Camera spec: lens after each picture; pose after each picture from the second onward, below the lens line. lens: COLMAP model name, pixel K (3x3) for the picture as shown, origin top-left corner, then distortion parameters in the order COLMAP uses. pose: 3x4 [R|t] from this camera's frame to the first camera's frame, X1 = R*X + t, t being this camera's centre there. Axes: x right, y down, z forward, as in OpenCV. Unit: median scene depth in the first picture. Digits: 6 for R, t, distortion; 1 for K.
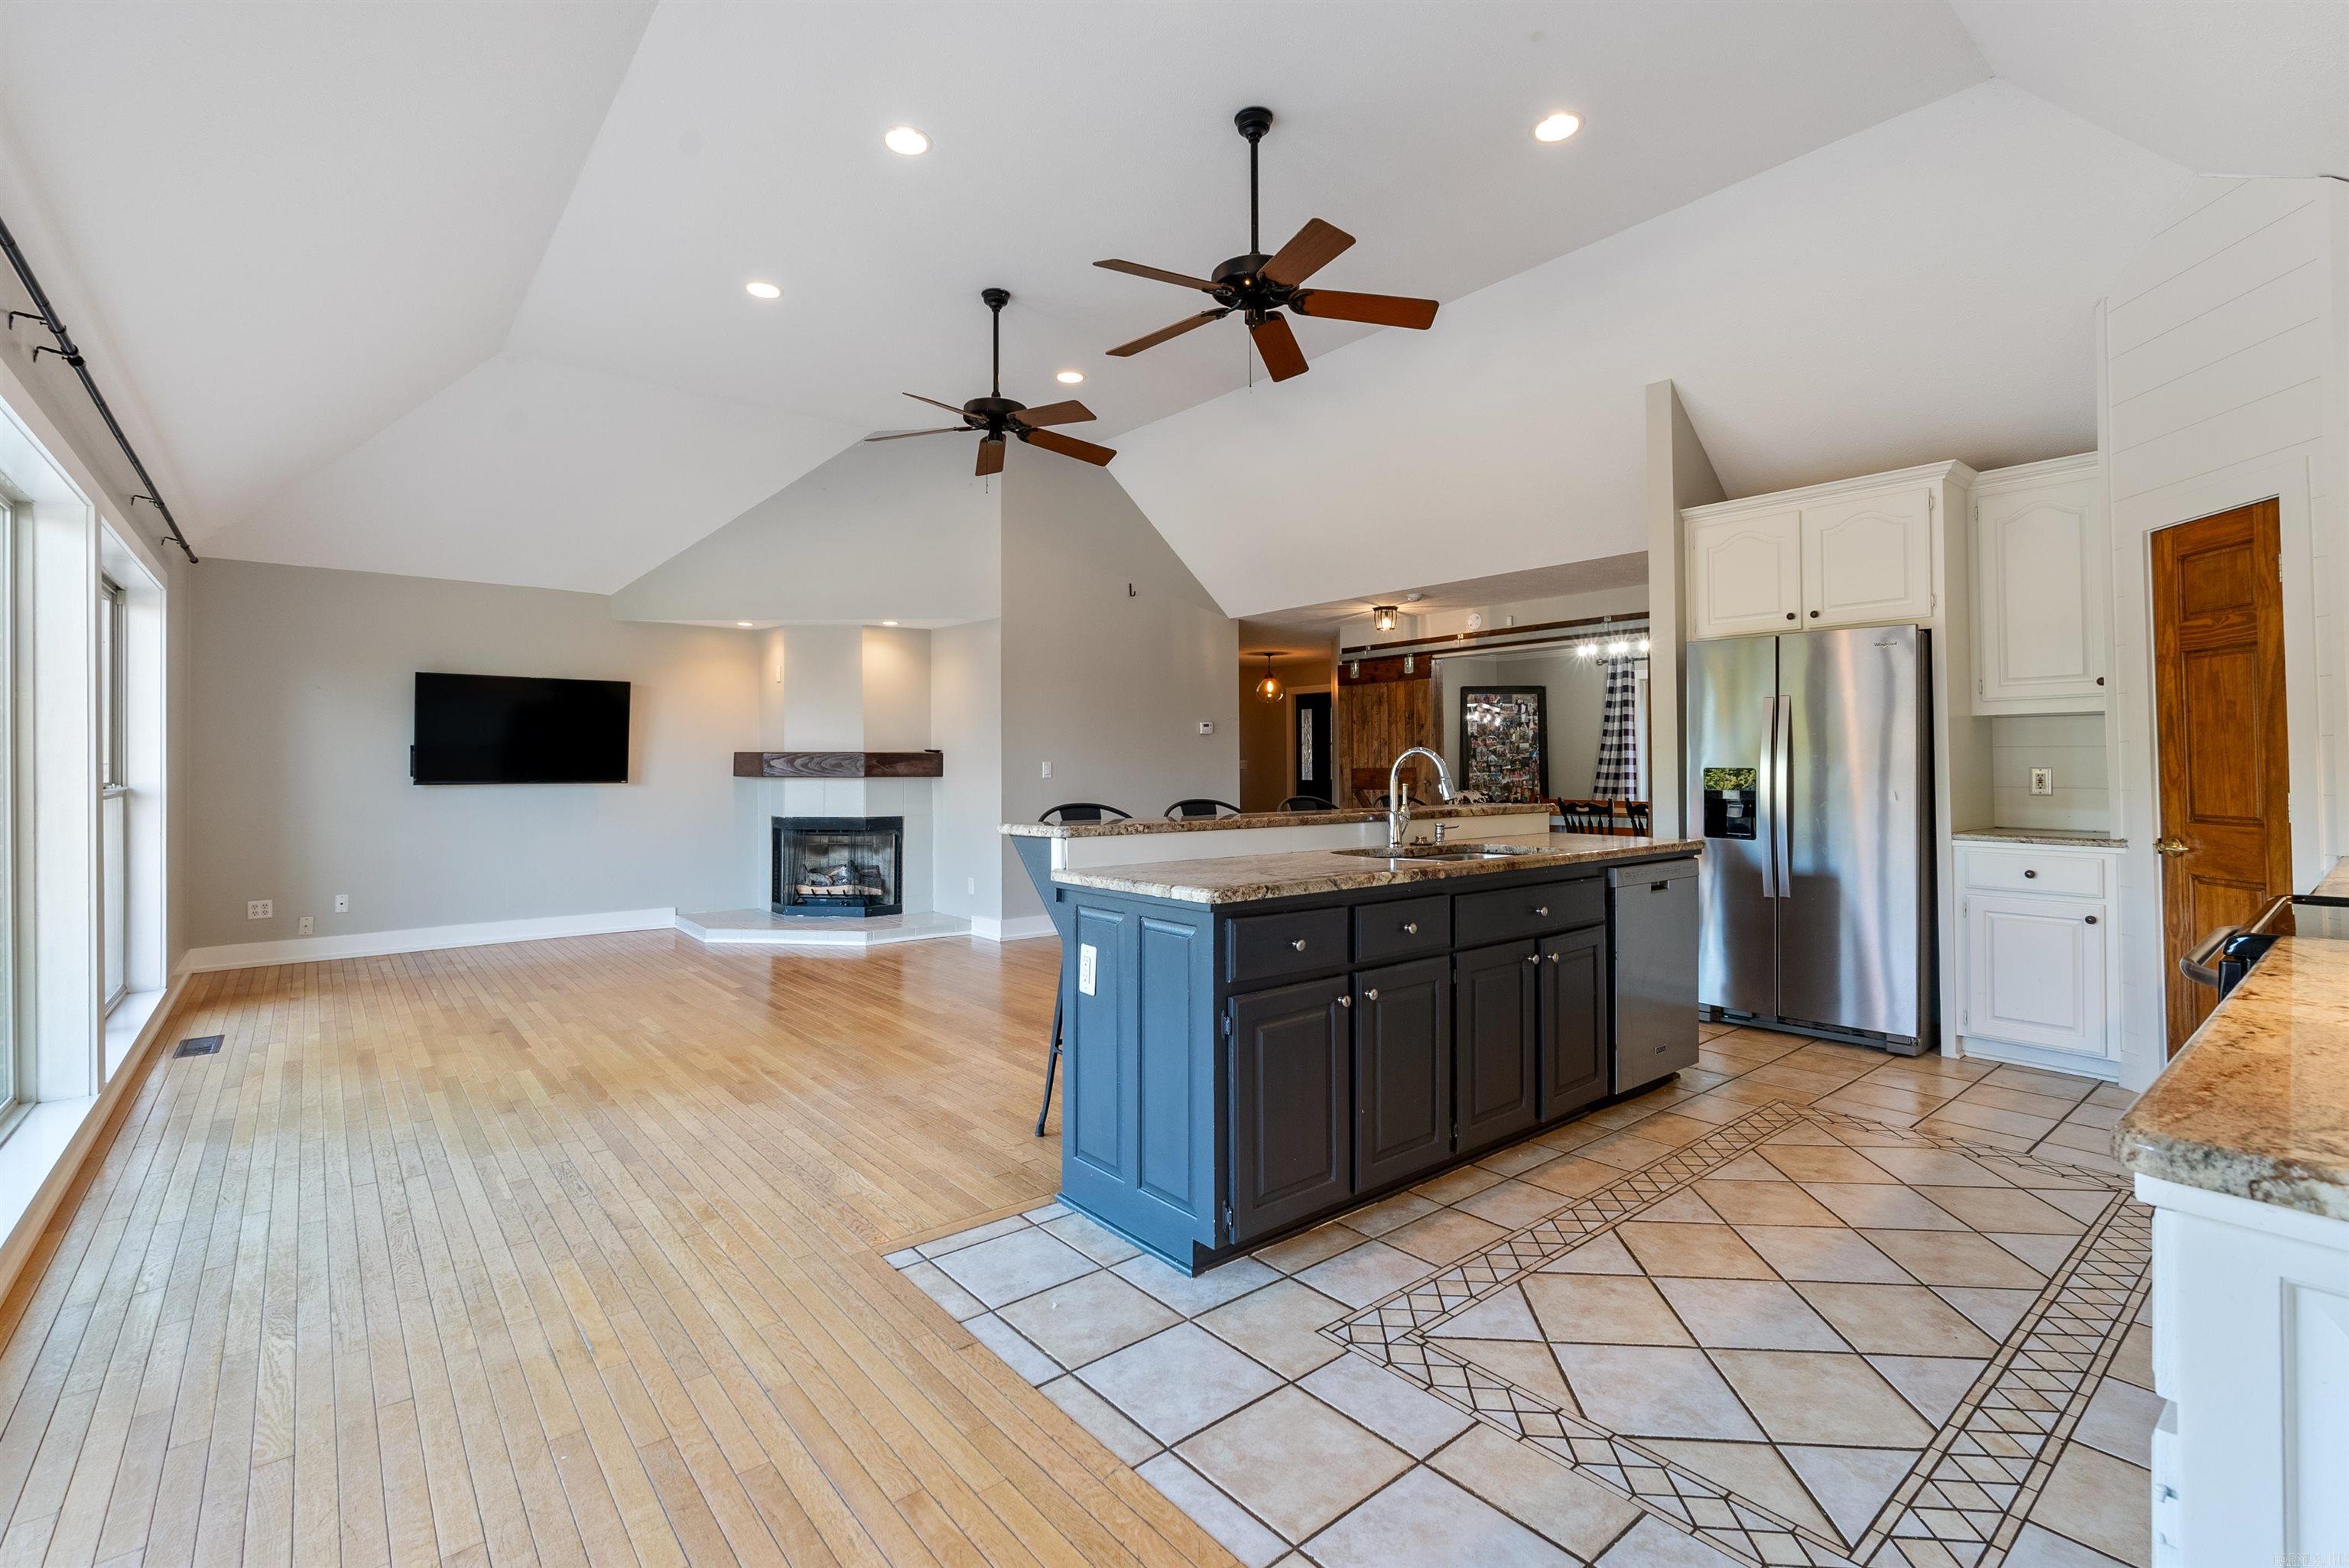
lens RADIAL K [[1050.6, 0, 1176.7], [0, 1050.6, 748.8], [0, 0, 1]] dist [-0.003017, 0.000088]
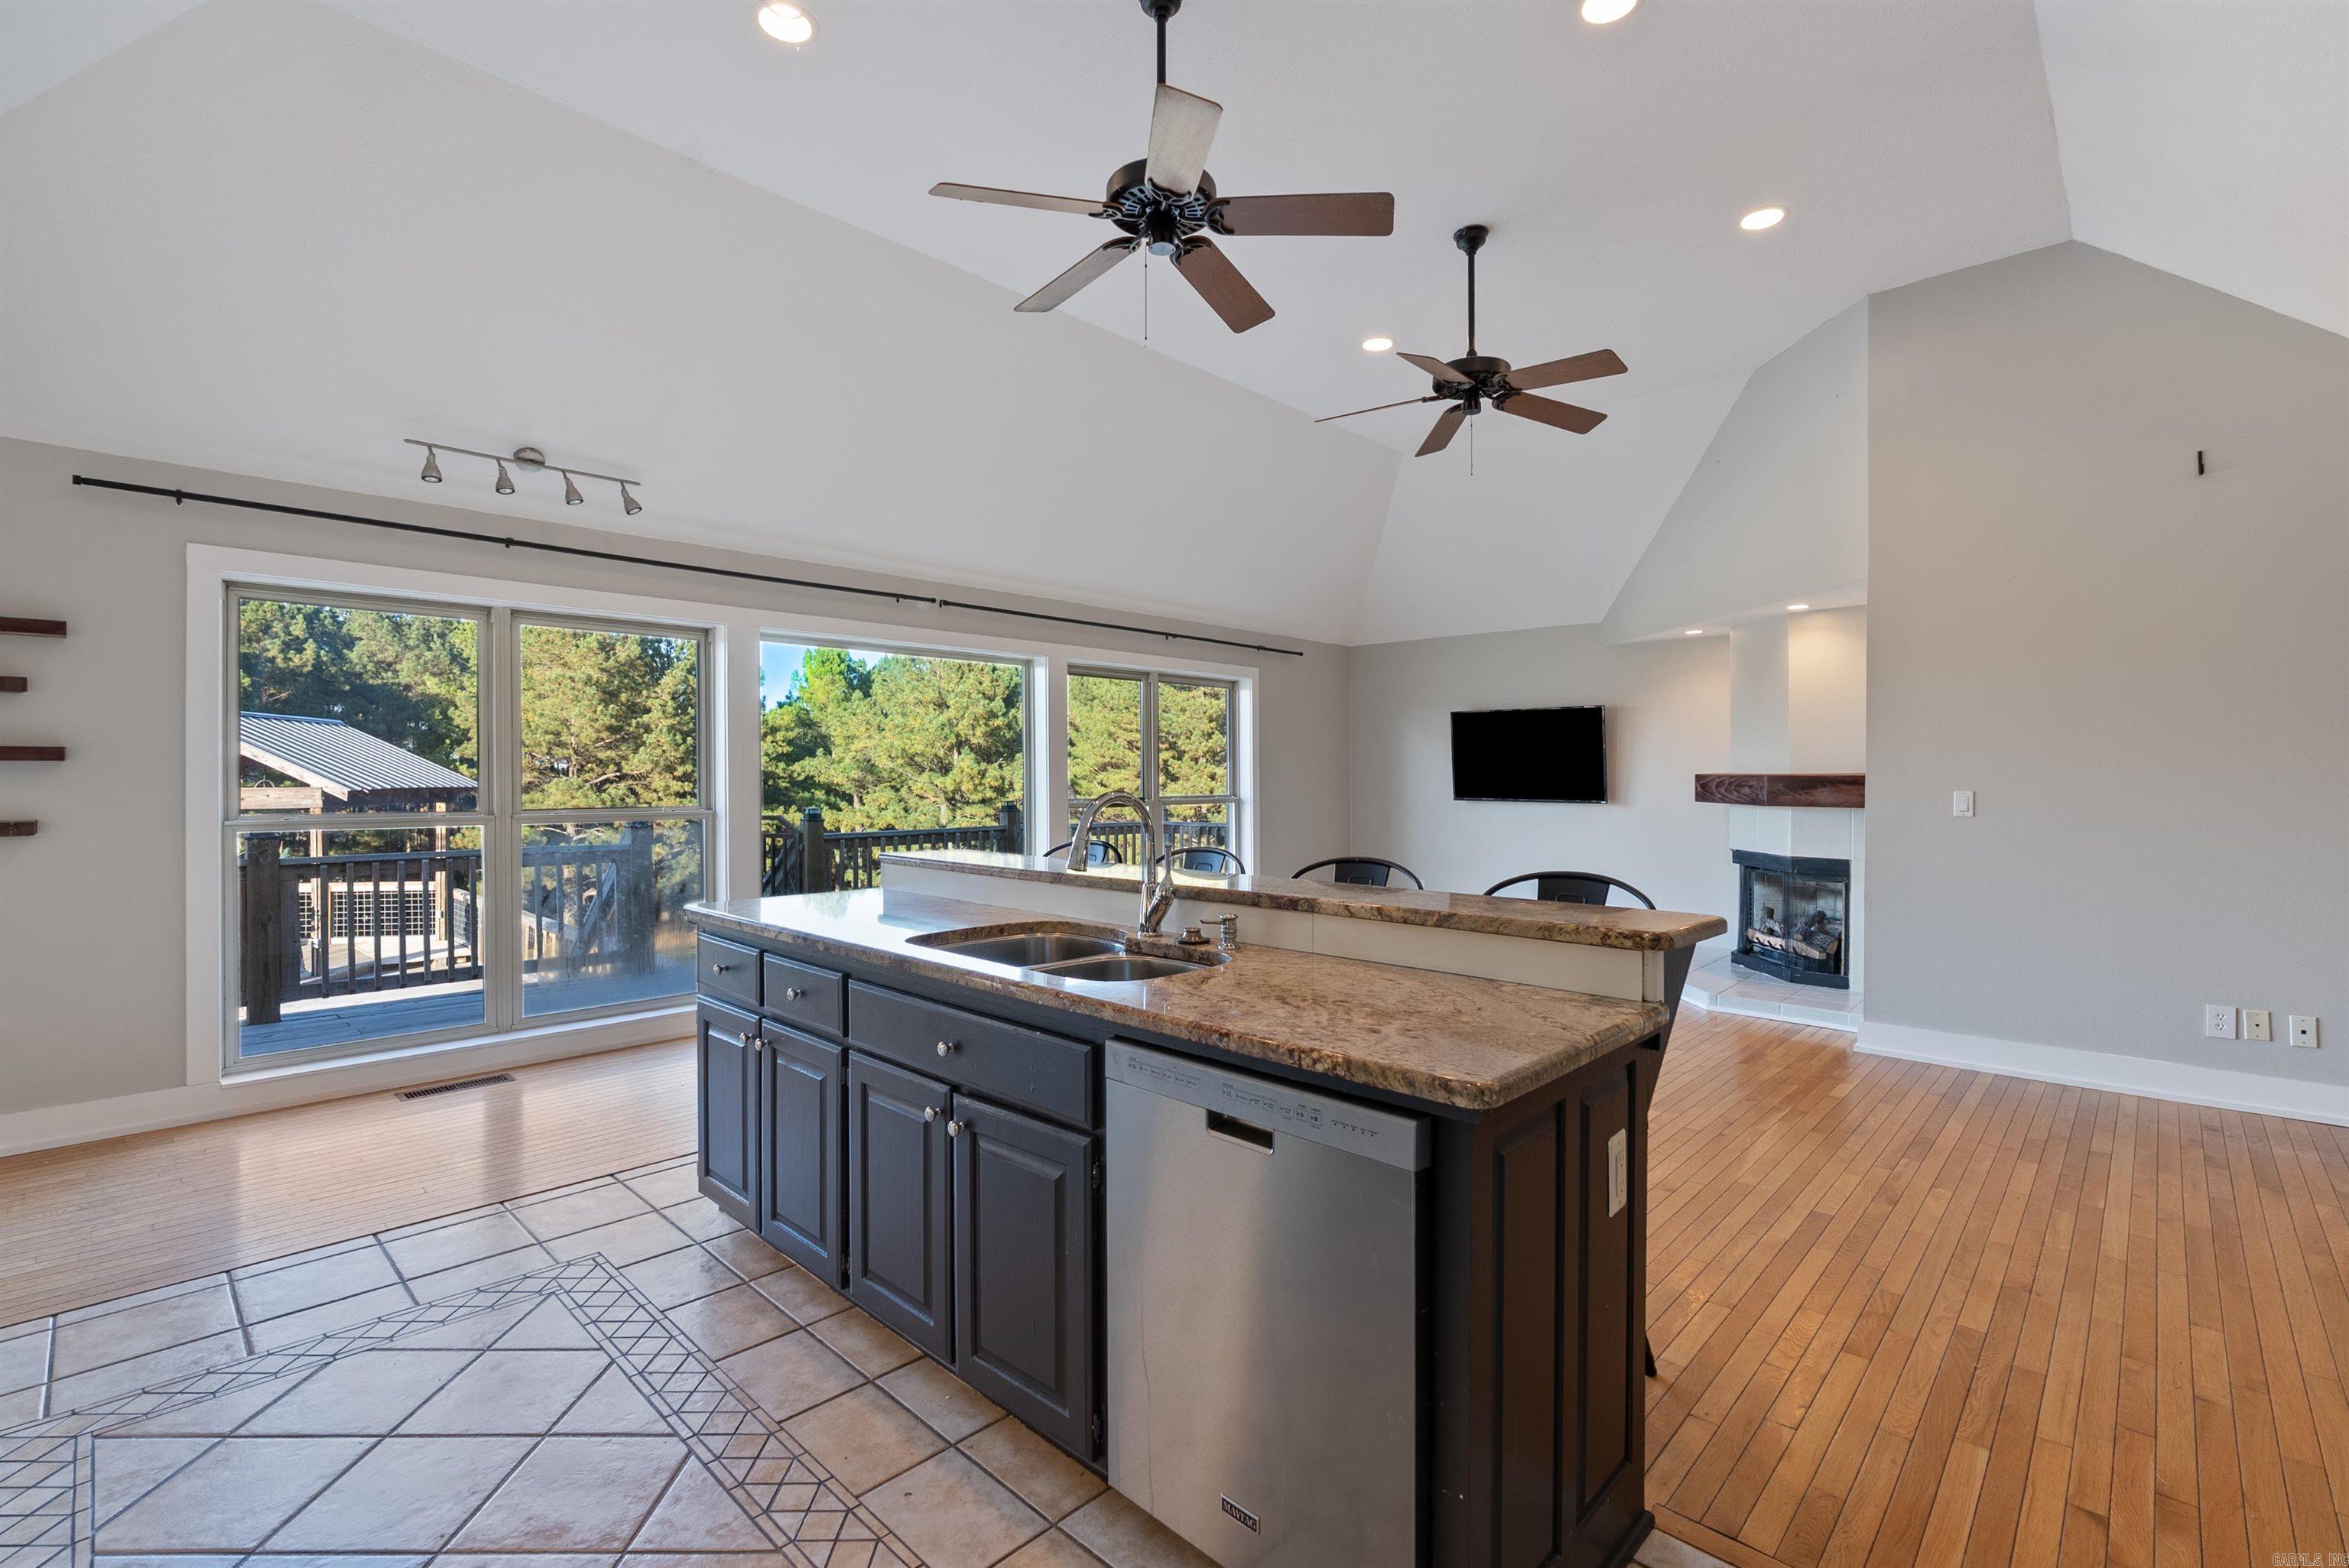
lens RADIAL K [[1035.5, 0, 1174.5], [0, 1035.5, 784.0], [0, 0, 1]] dist [-0.003596, -0.000171]
pose [[0.112307, 0.012041, -0.993601, 0.422274], [0.014760, 0.999796, 0.013785, -0.006794], [0.993564, -0.016213, 0.112106, 0.453521]]
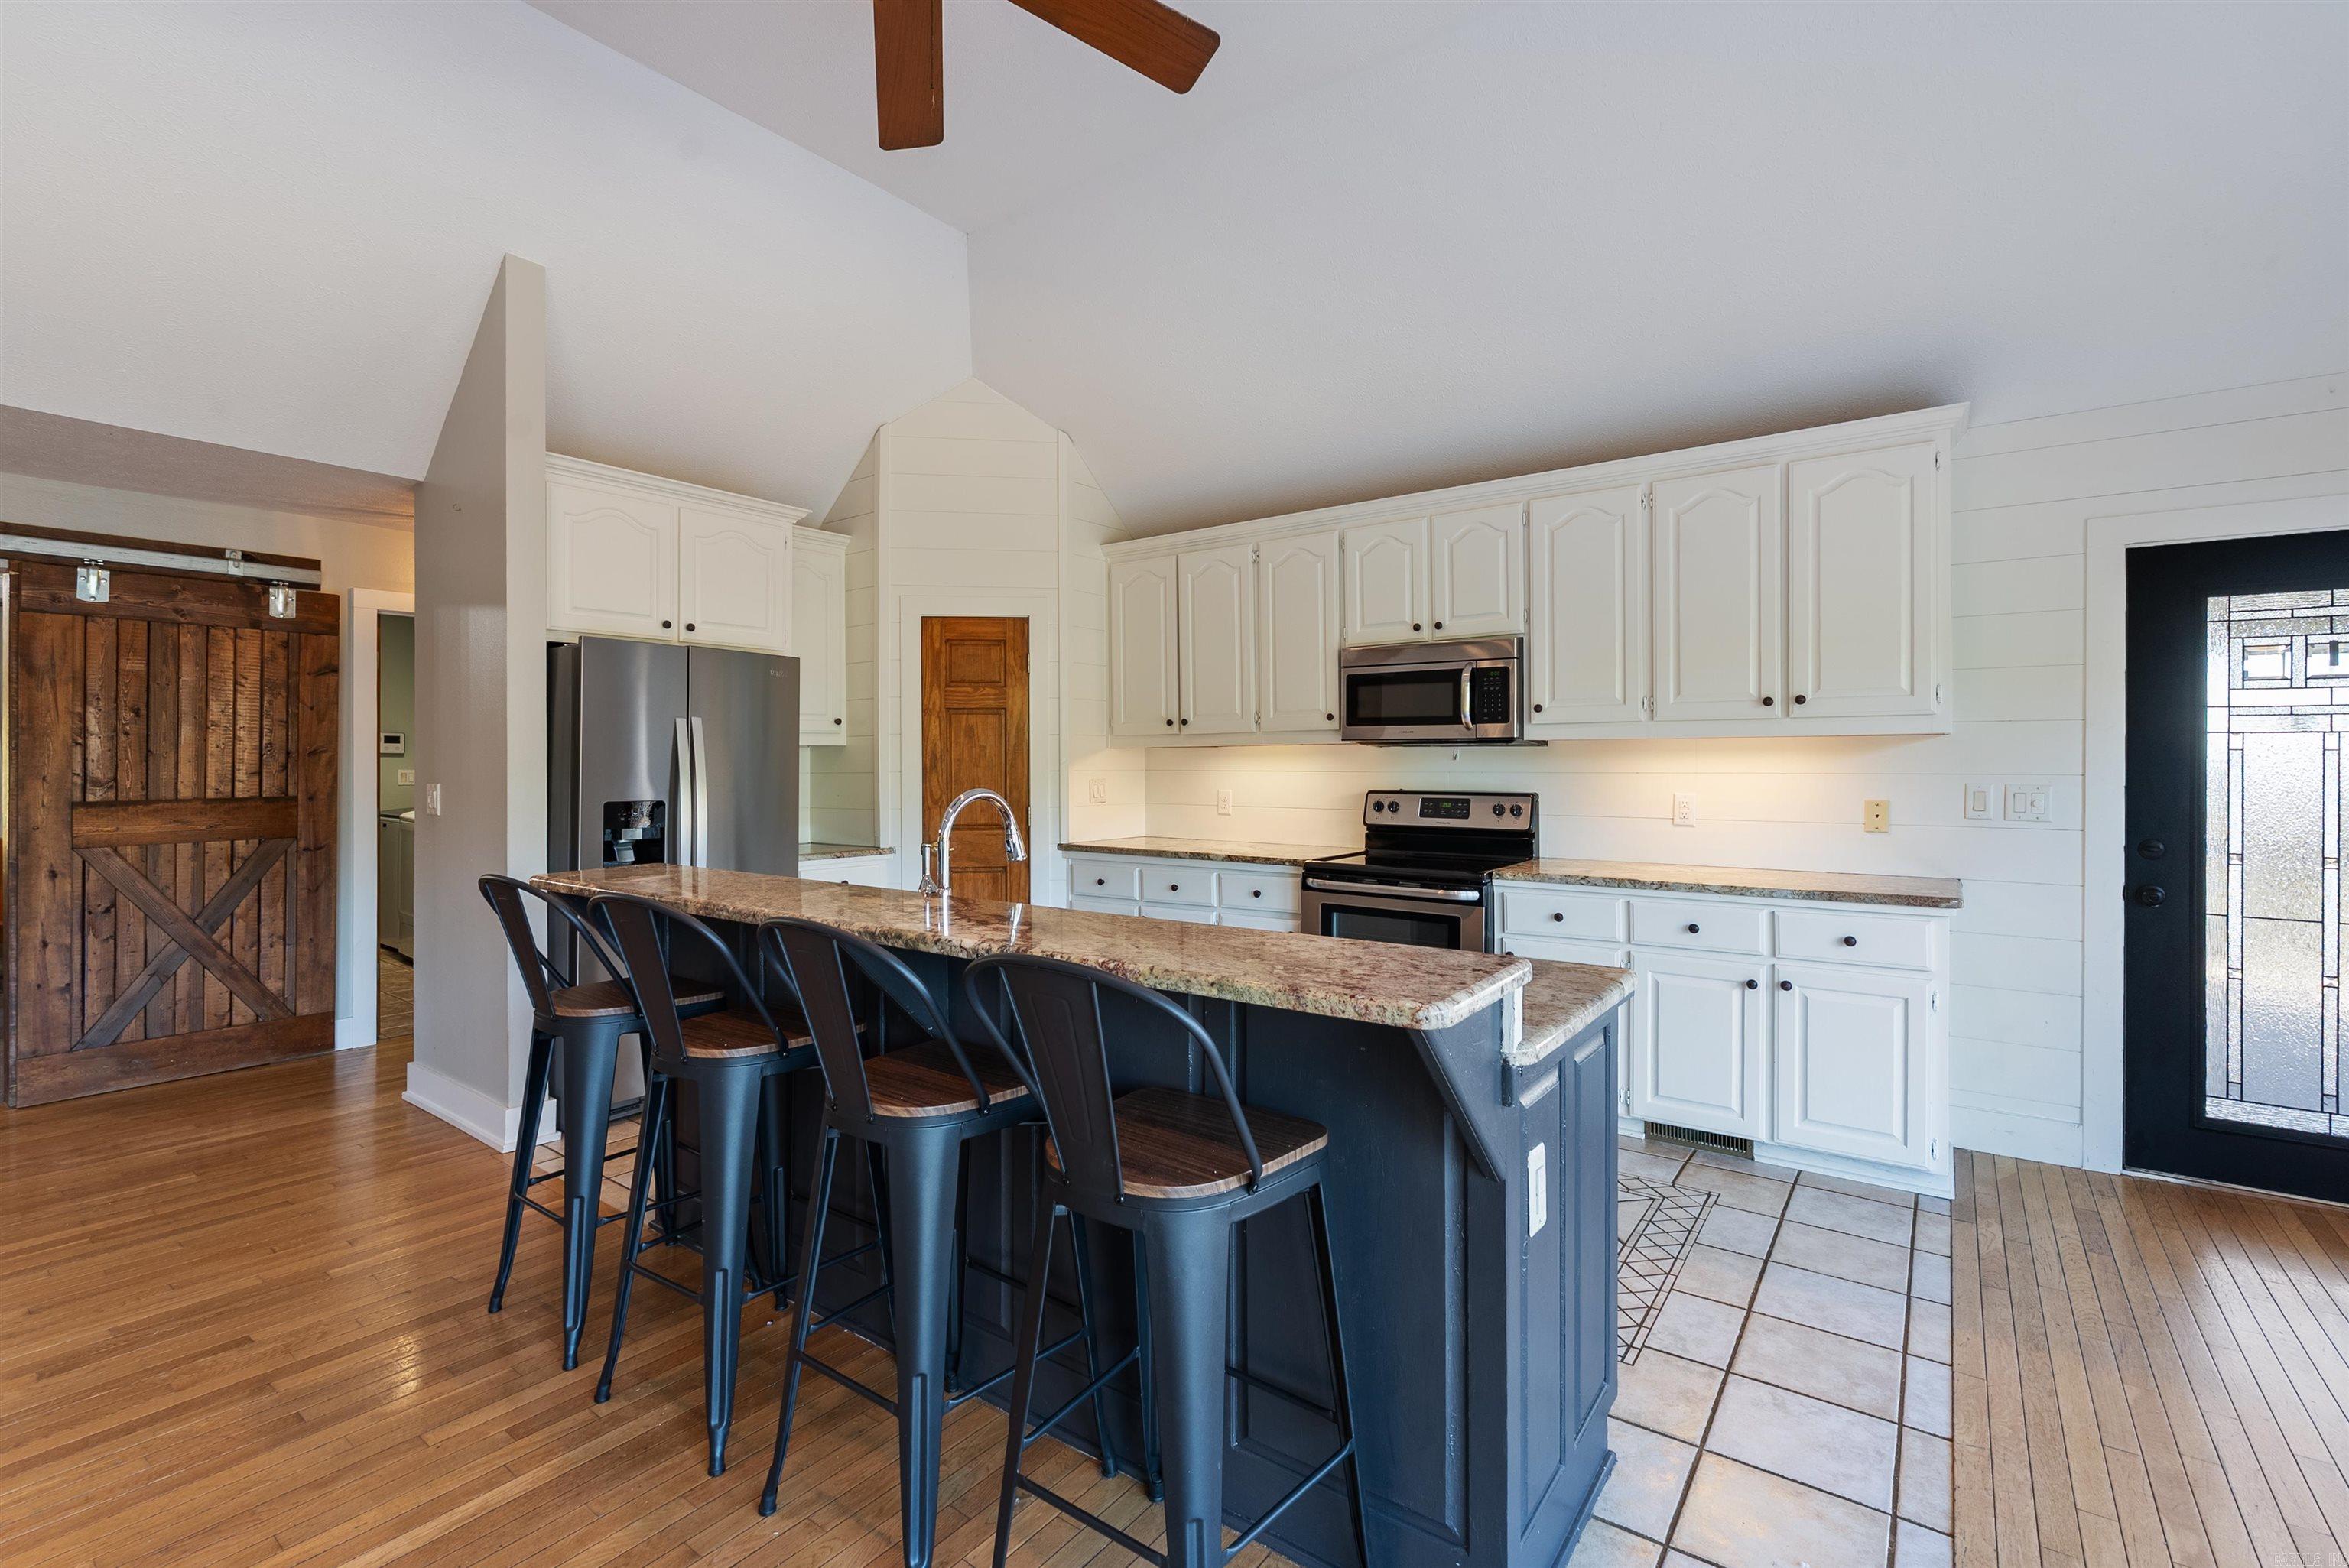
lens RADIAL K [[1045.5, 0, 1174.5], [0, 1045.5, 767.6], [0, 0, 1]] dist [-0.003640, 0.000263]
pose [[-0.235451, -0.001647, 0.971885, -0.220529], [-0.013561, 0.999907, -0.001591, -0.007432], [-0.971792, -0.013554, -0.235451, 0.488935]]
